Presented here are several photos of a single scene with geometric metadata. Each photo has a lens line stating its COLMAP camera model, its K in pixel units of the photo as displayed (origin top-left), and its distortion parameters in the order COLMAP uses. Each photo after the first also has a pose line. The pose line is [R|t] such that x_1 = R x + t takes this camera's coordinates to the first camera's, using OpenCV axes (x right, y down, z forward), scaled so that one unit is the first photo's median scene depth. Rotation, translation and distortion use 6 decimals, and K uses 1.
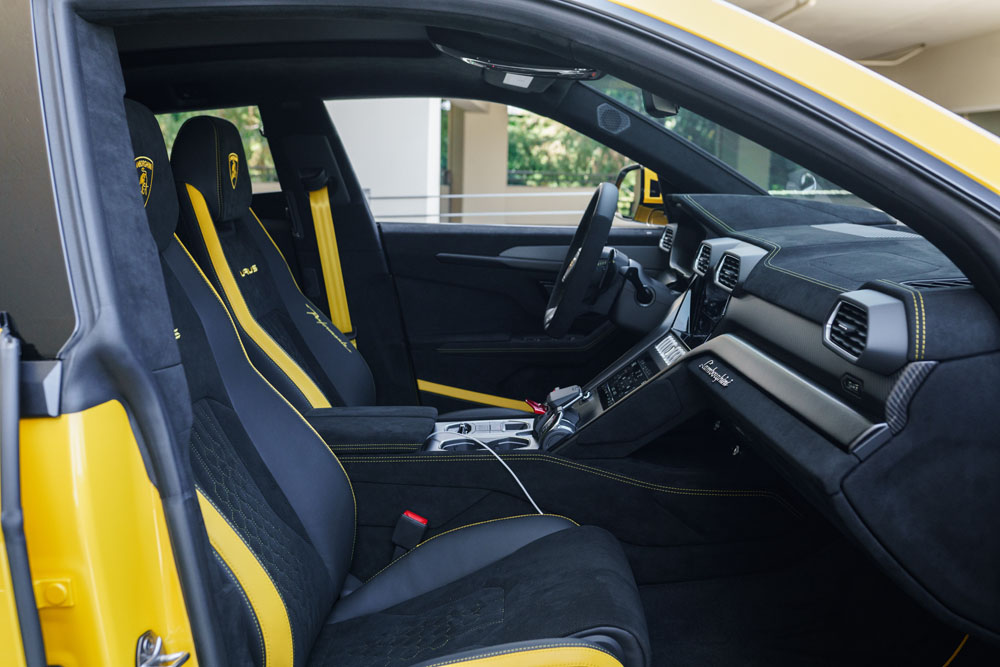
lens RADIAL K [[976.0, 0, 506.3], [0, 976.0, 333.8], [0, 0, 1]] dist [-0.013252, 0.014118]
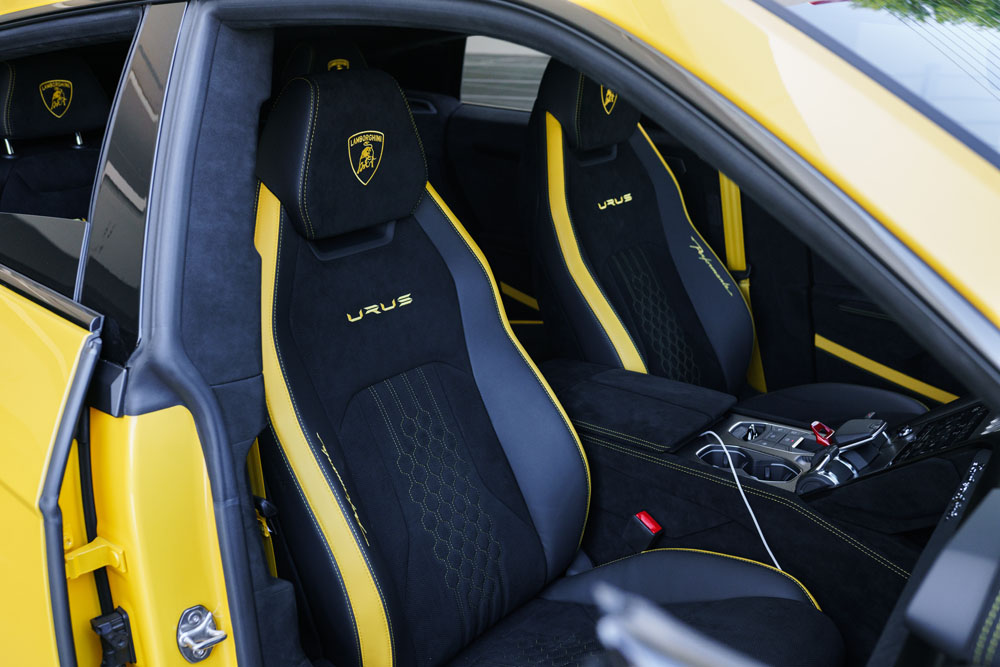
lens RADIAL K [[976.0, 0, 506.3], [0, 976.0, 333.8], [0, 0, 1]] dist [-0.013252, 0.014118]
pose [[0.784344, 0.209303, -0.583949, 0.310655], [-0.101605, 0.971992, 0.211915, -0.170002], [0.611948, -0.106882, 0.783642, 0.221486]]
